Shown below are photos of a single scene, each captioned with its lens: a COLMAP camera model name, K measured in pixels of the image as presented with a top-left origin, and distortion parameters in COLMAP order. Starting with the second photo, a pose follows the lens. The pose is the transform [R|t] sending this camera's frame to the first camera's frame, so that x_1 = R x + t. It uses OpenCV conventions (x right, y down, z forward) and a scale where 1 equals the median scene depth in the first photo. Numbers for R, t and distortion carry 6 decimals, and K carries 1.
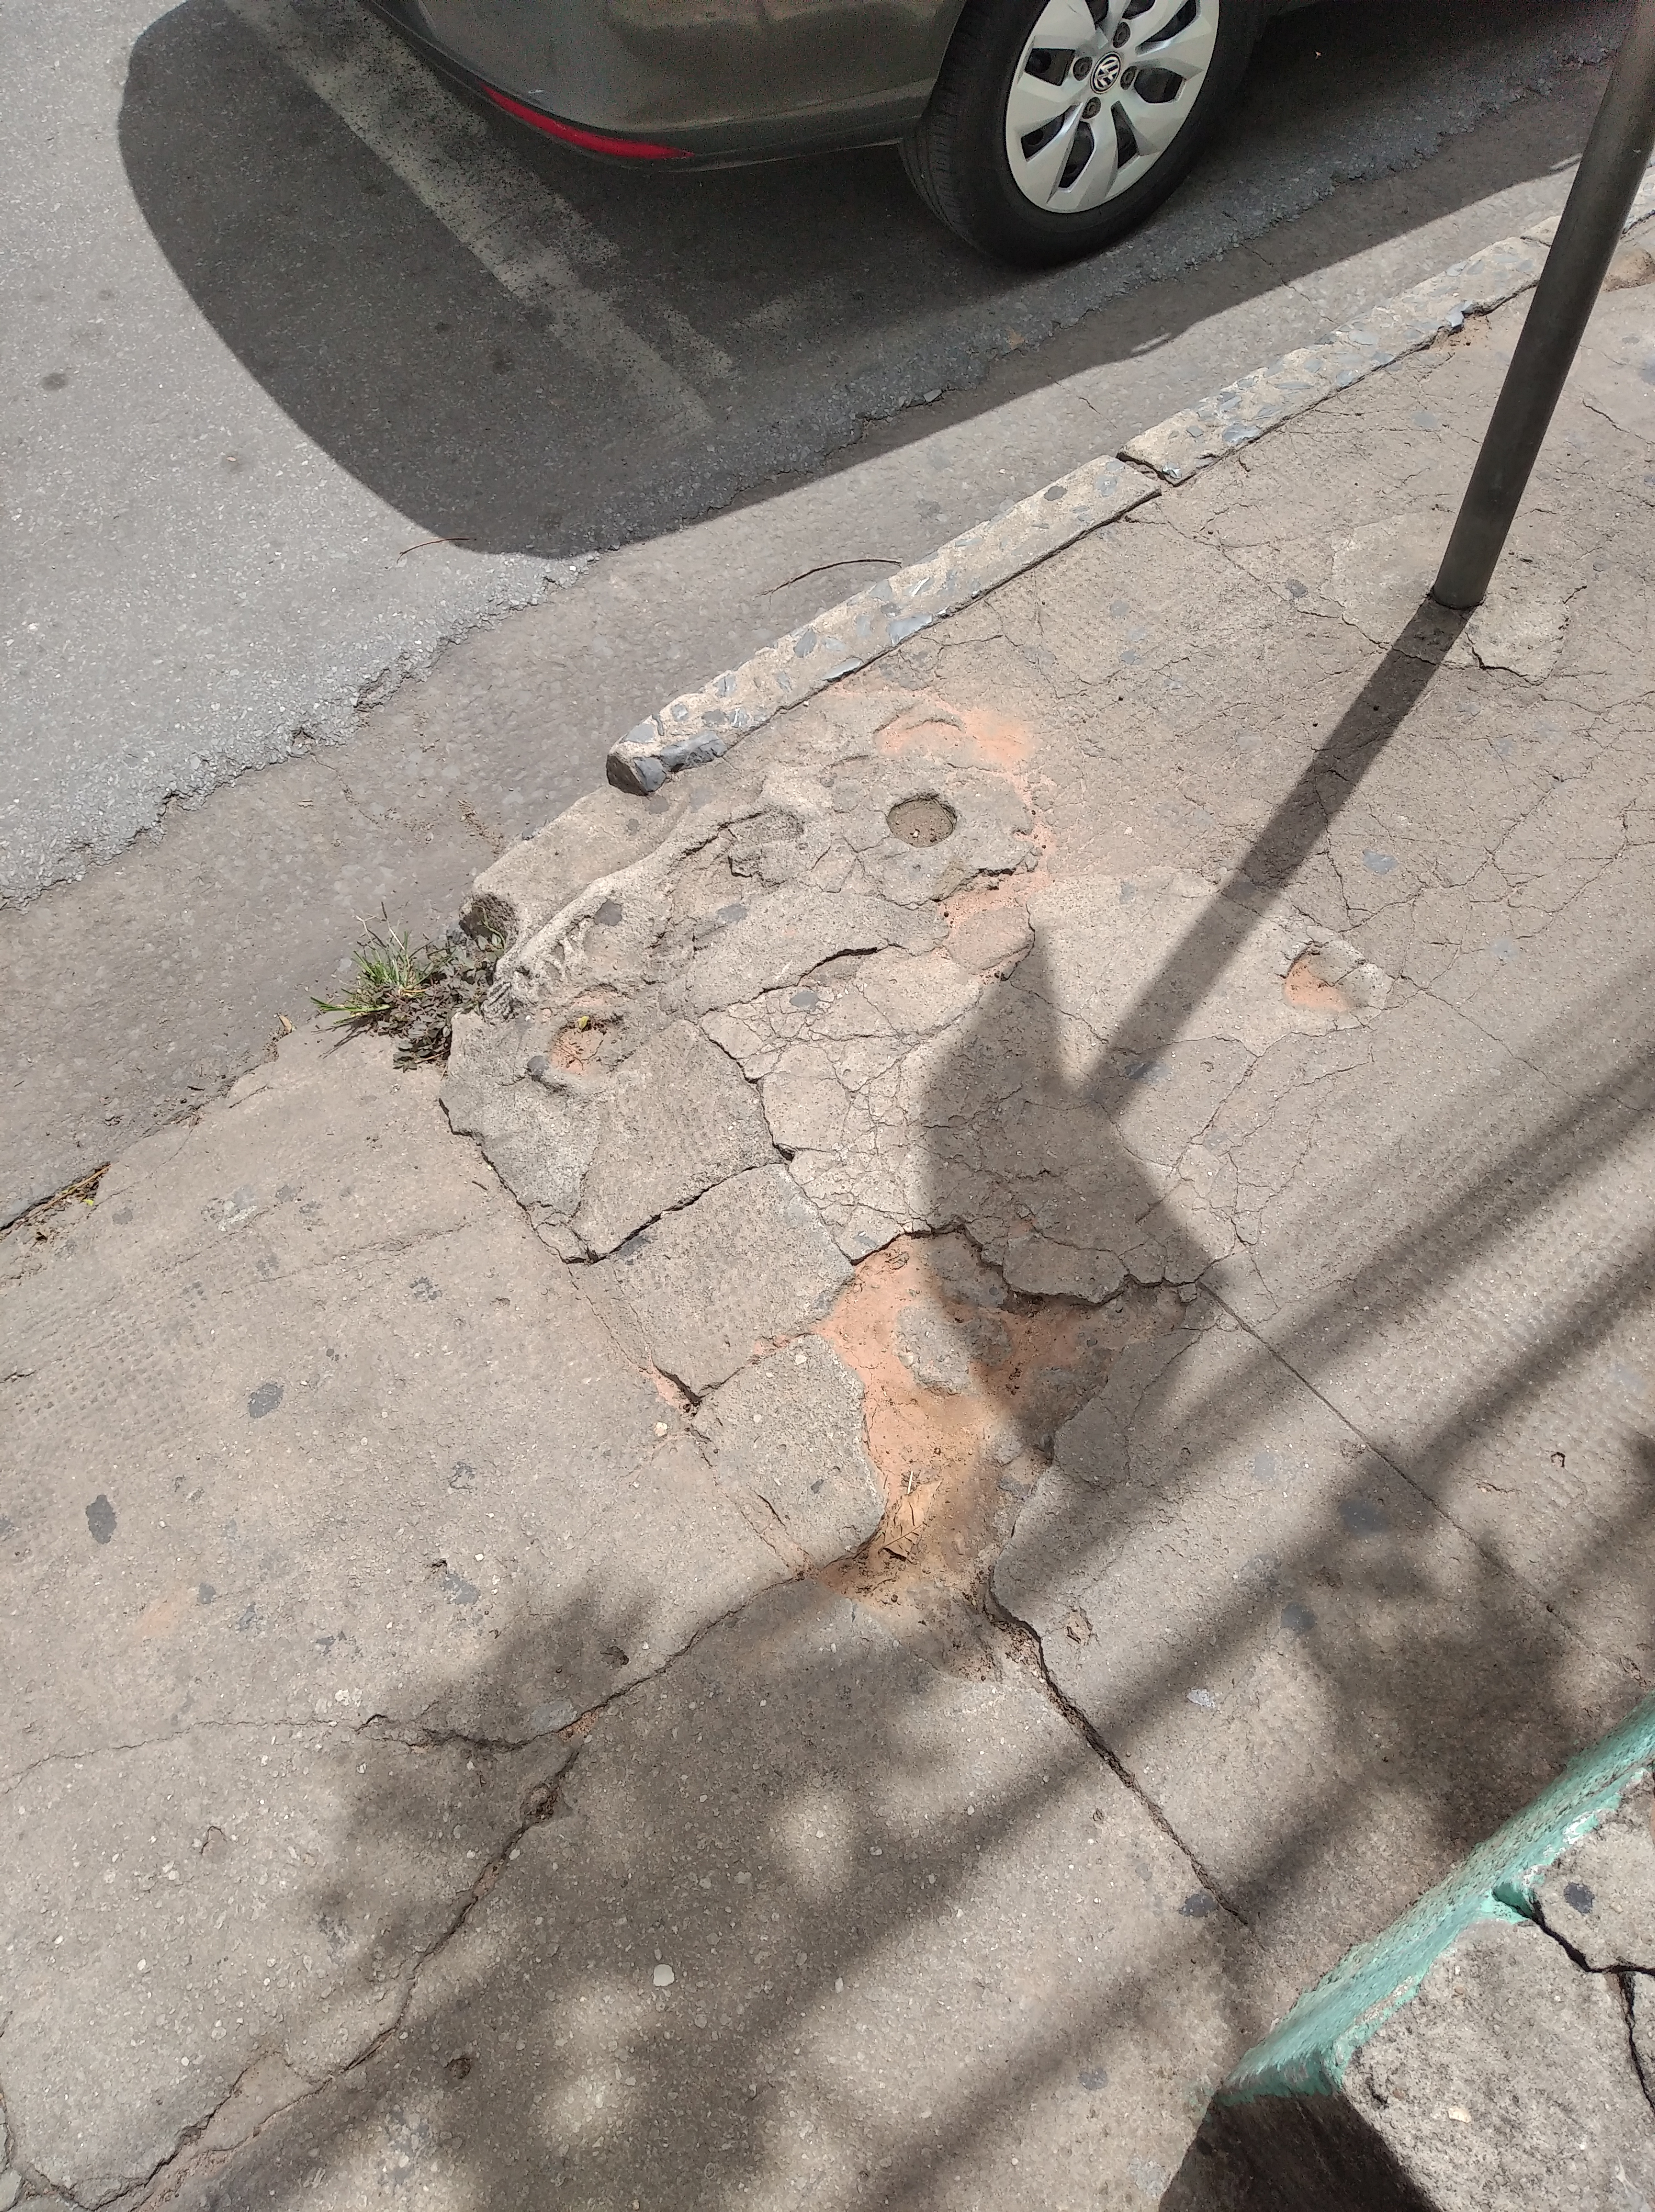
lens RADIAL K [[1713.2, 0, 827.5], [0, 1713.2, 1106.0], [0, 0, 1]] dist [0.072071, -0.137596]
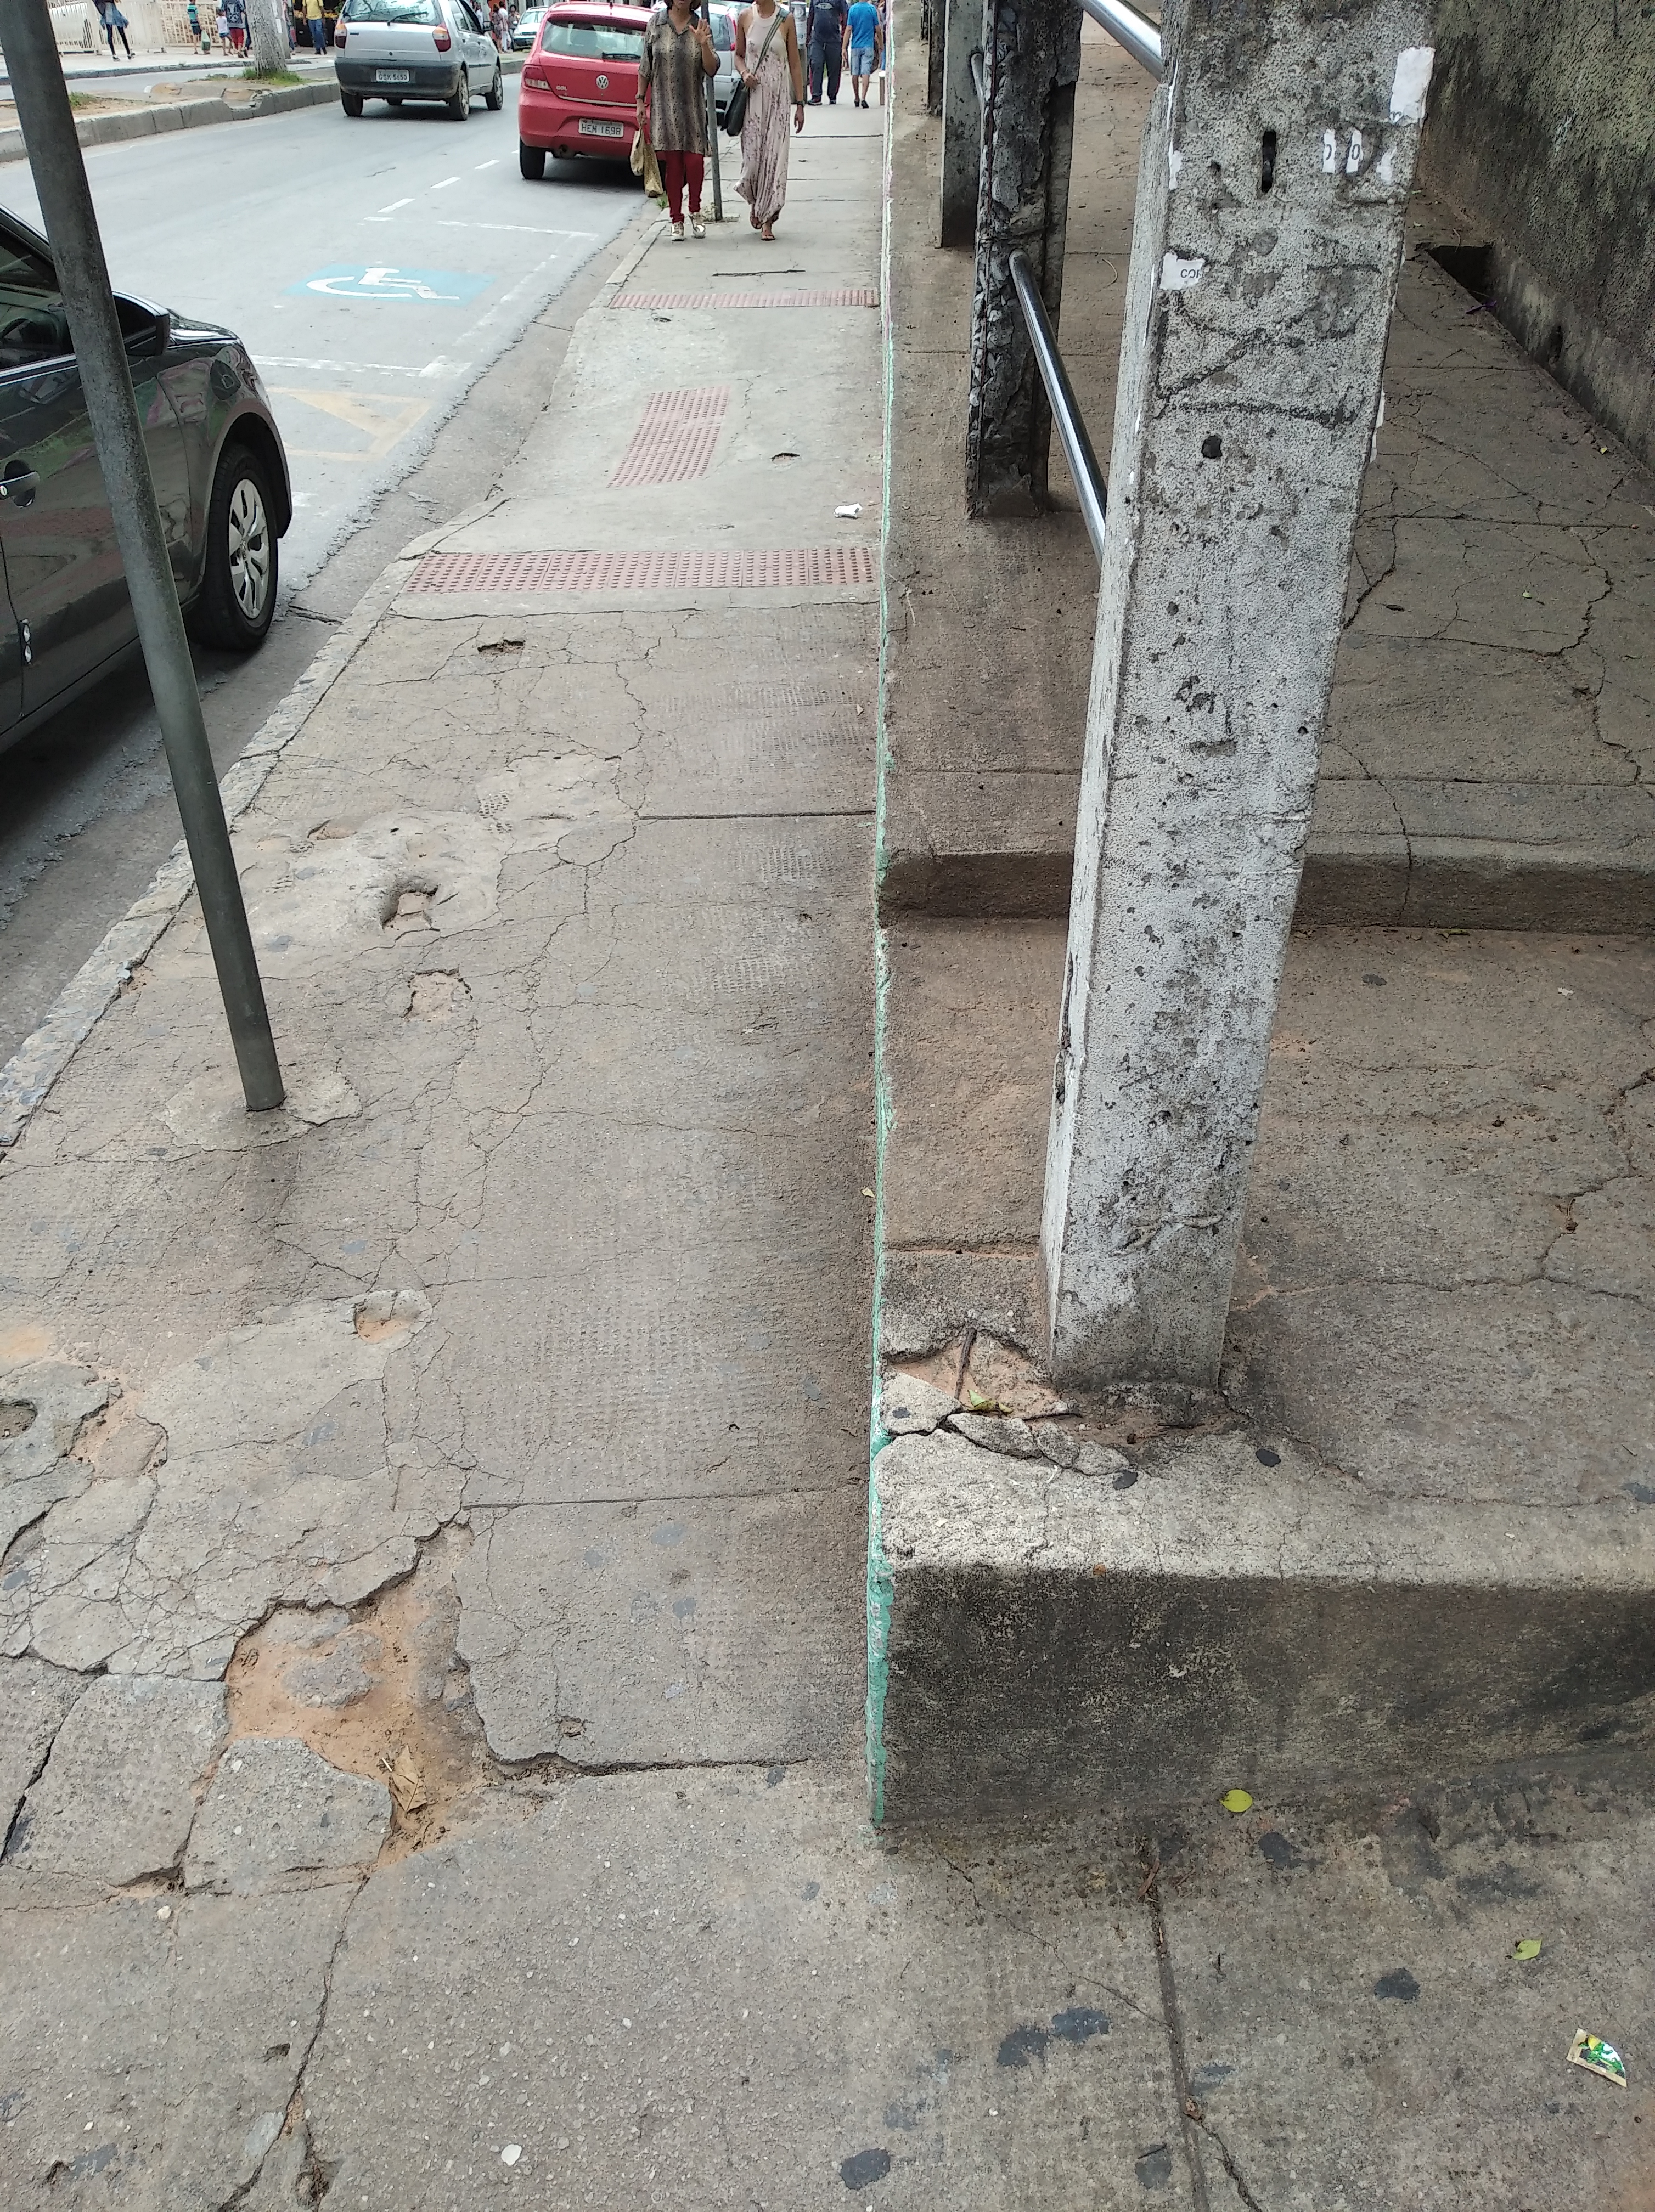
lens RADIAL K [[1712.3, 0, 827.5], [0, 1712.3, 1106.0], [0, 0, 1]] dist [0.053533, -0.091963]
pose [[0.611639, -0.419906, 0.670505, -0.307270], [0.663888, 0.733378, -0.146322, 0.220330], [-0.430292, 0.534637, 0.727332, -0.177242]]
